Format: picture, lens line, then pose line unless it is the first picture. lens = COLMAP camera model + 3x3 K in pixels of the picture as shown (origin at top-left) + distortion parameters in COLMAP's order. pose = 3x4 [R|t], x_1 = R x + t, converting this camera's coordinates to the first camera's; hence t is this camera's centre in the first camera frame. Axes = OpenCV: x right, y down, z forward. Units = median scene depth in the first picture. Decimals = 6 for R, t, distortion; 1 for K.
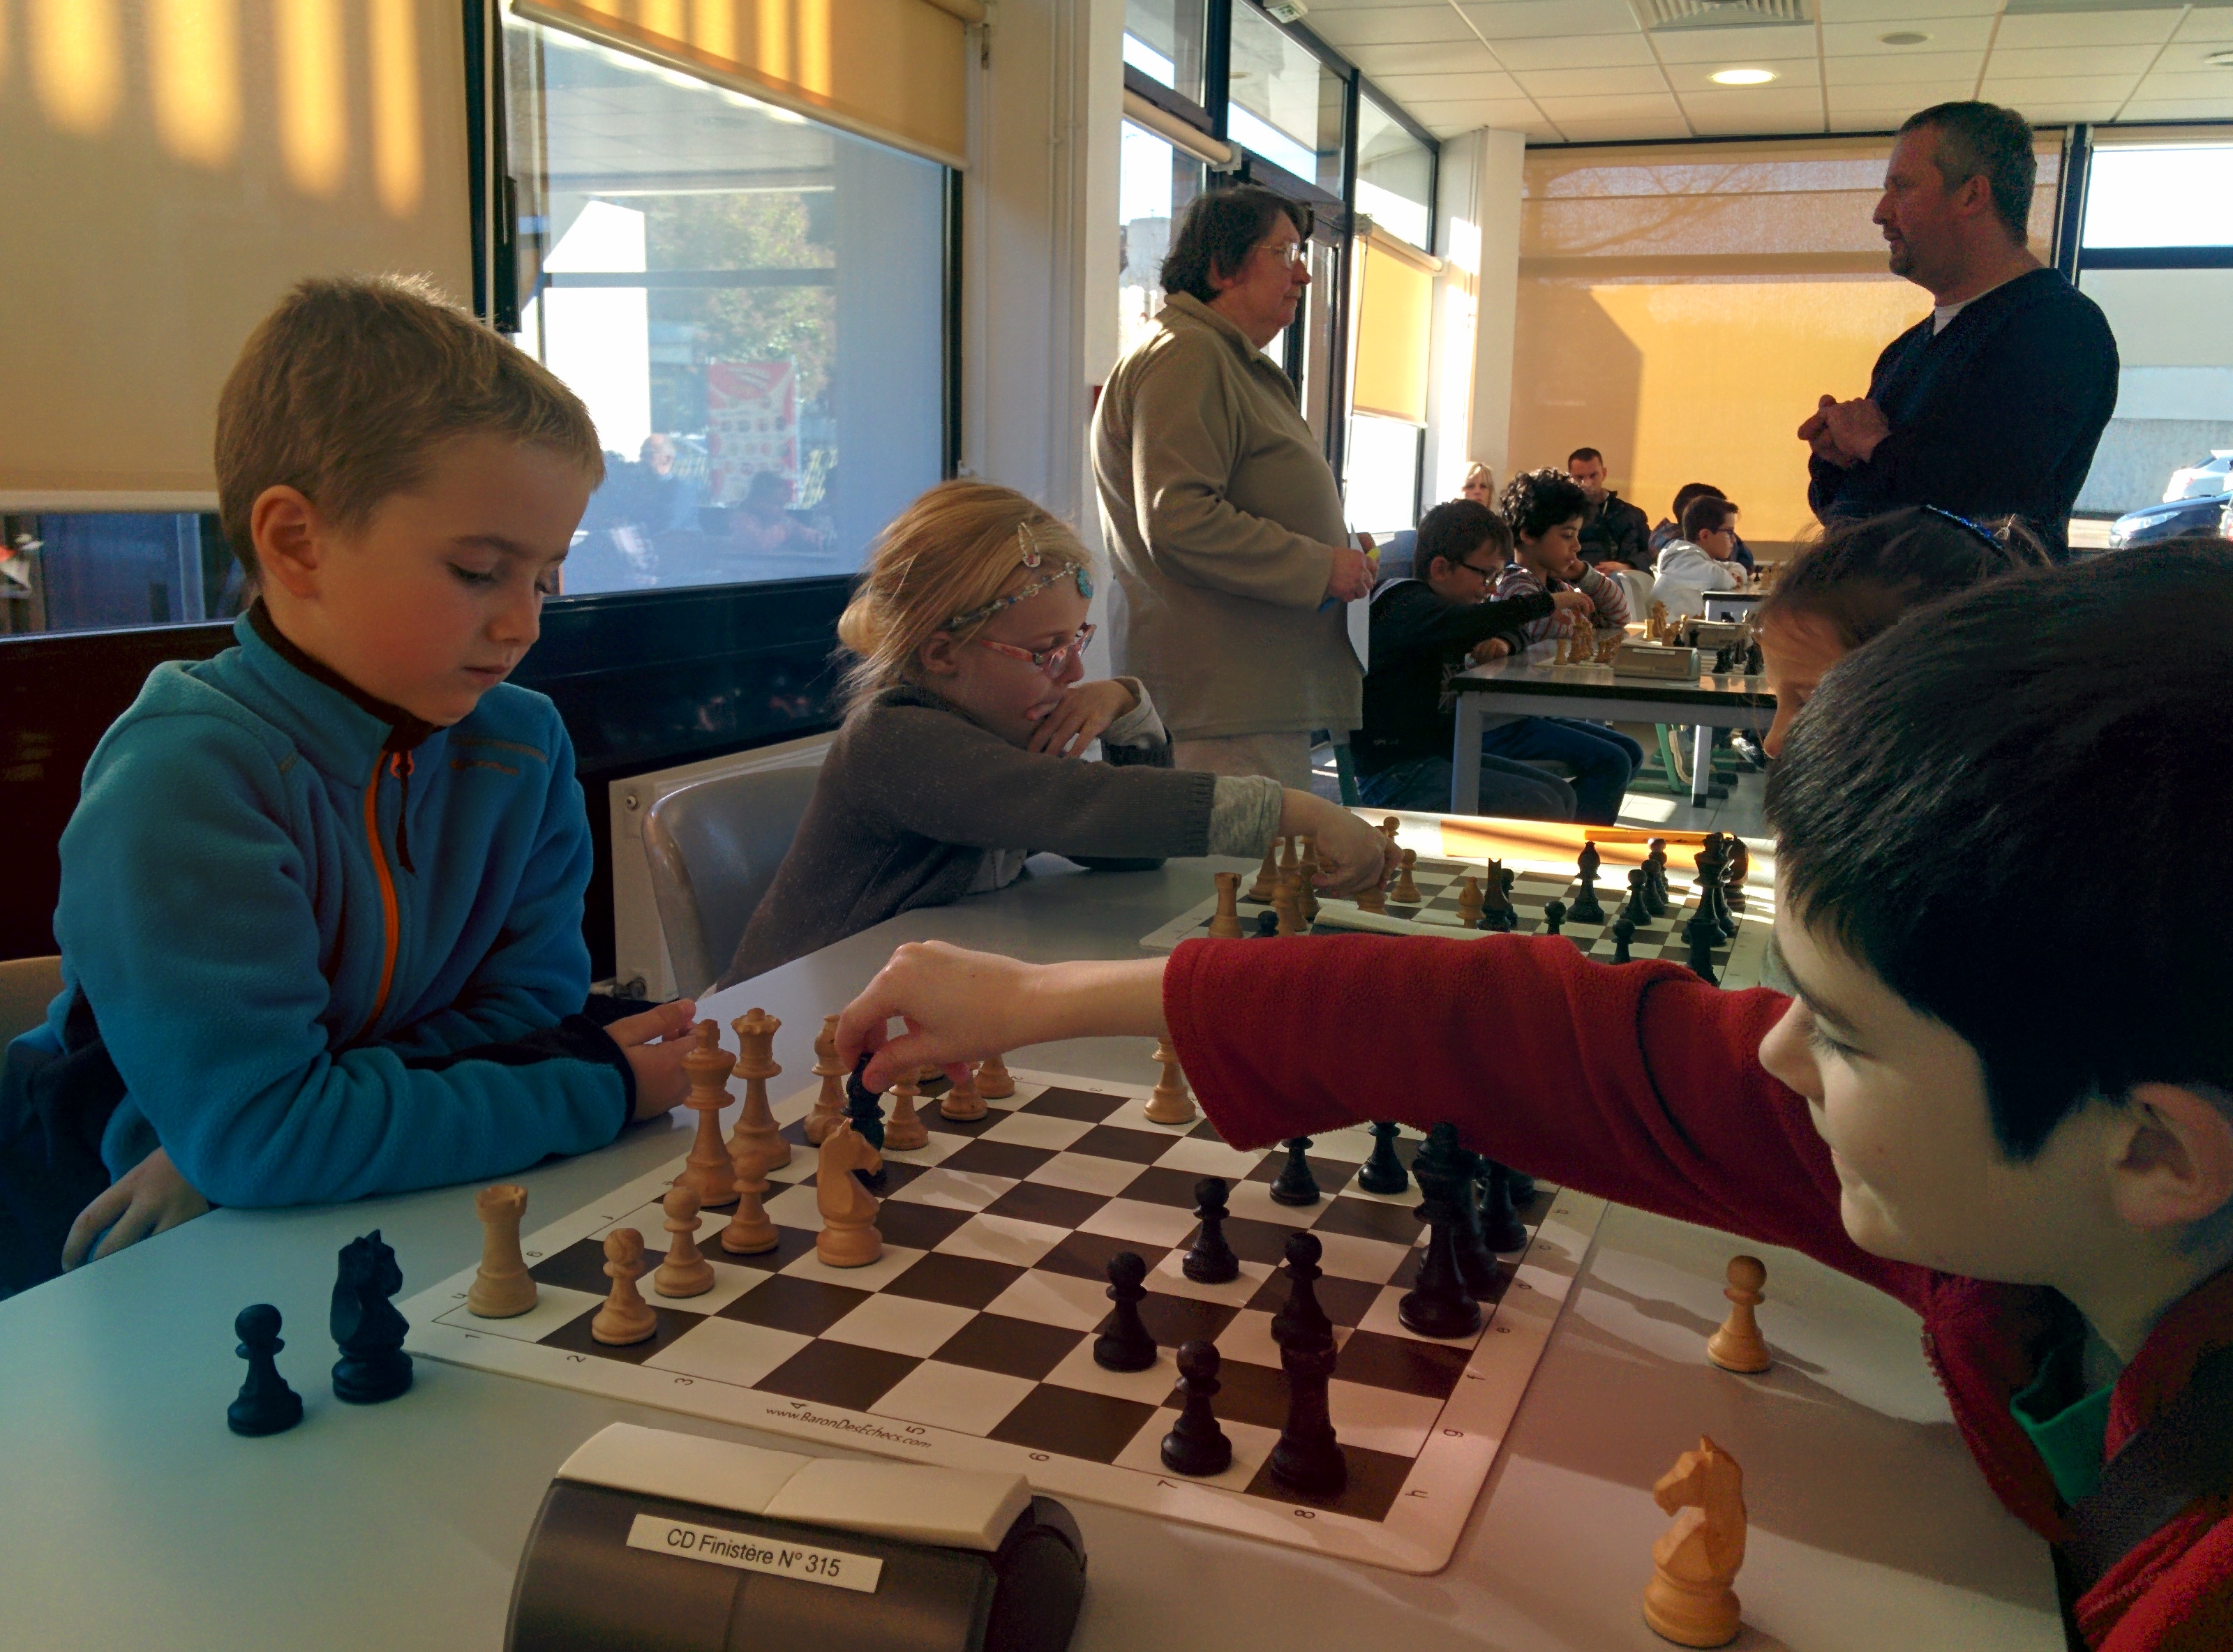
lens RADIAL K [[1972.0, 0, 1141.7], [0, 1972.0, 793.6], [0, 0, 1]] dist [0.081717, -0.141710]
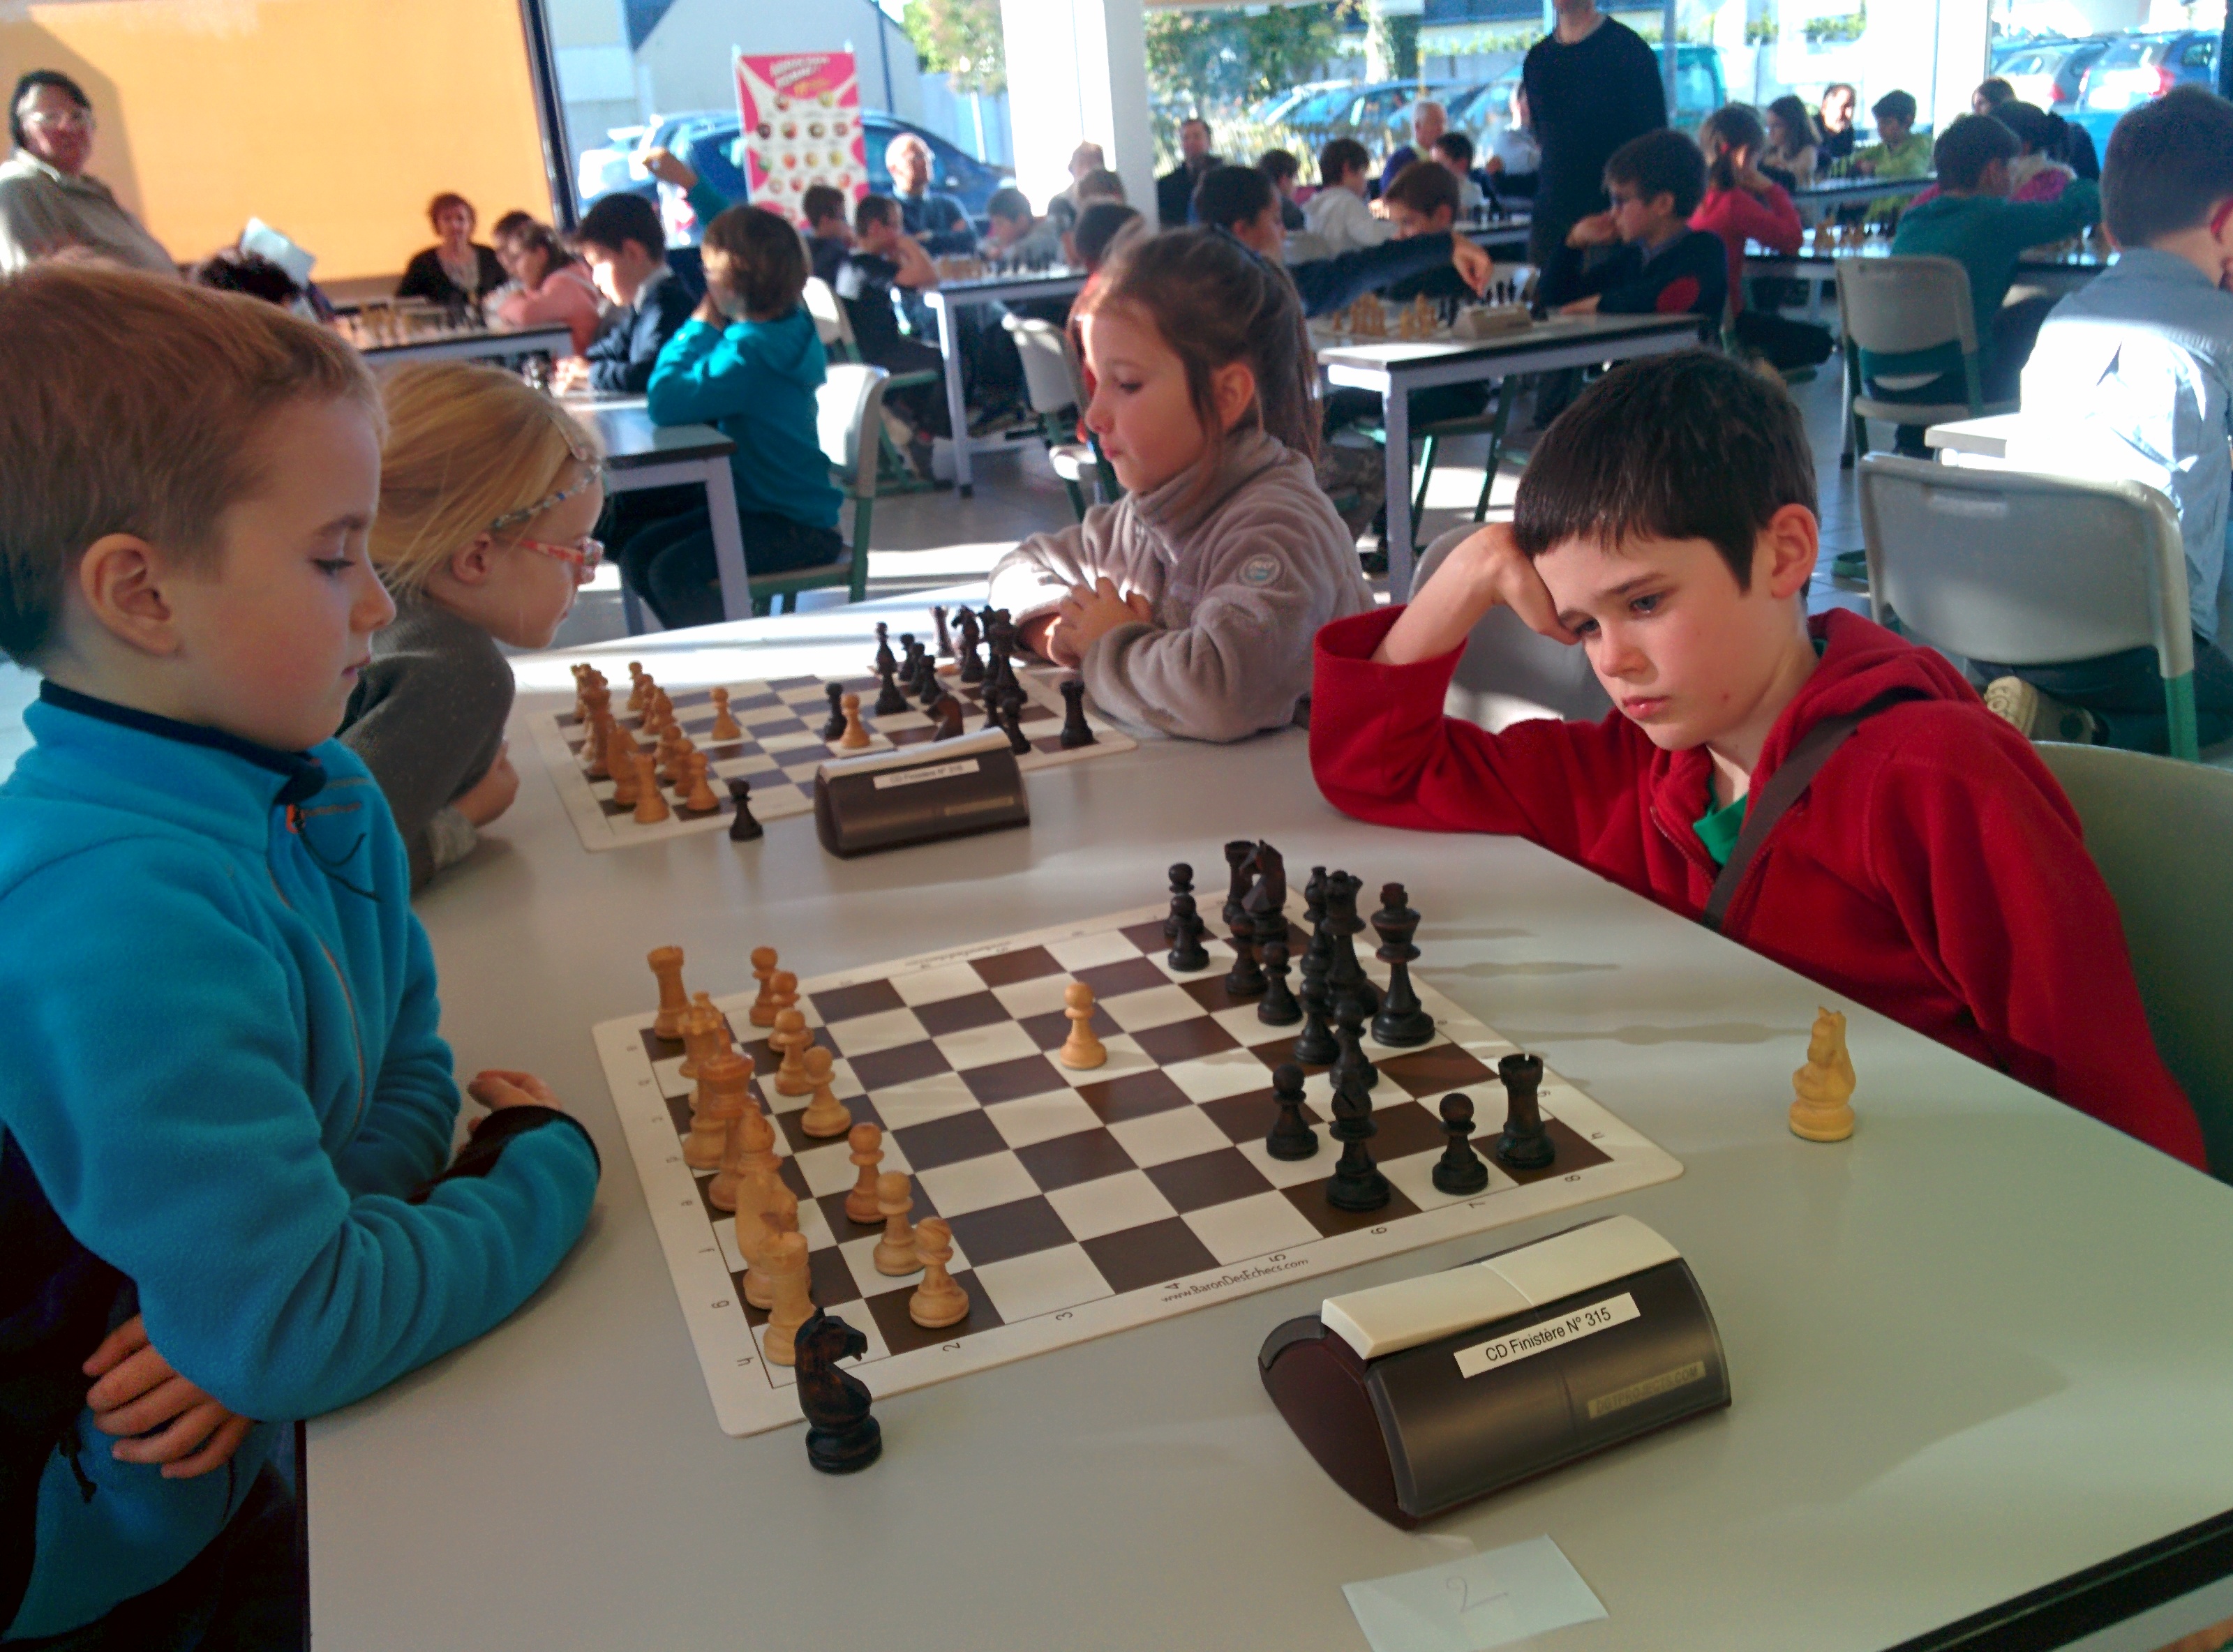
lens RADIAL K [[1999.6, 0, 1116.5], [0, 1999.6, 826.0], [0, 0, 1]] dist [0.061277, -0.089574]
pose [[0.756868, -0.293789, 0.583814, -0.758750], [0.207258, 0.955058, 0.211914, -0.185753], [-0.619835, -0.039390, 0.783743, 0.126083]]
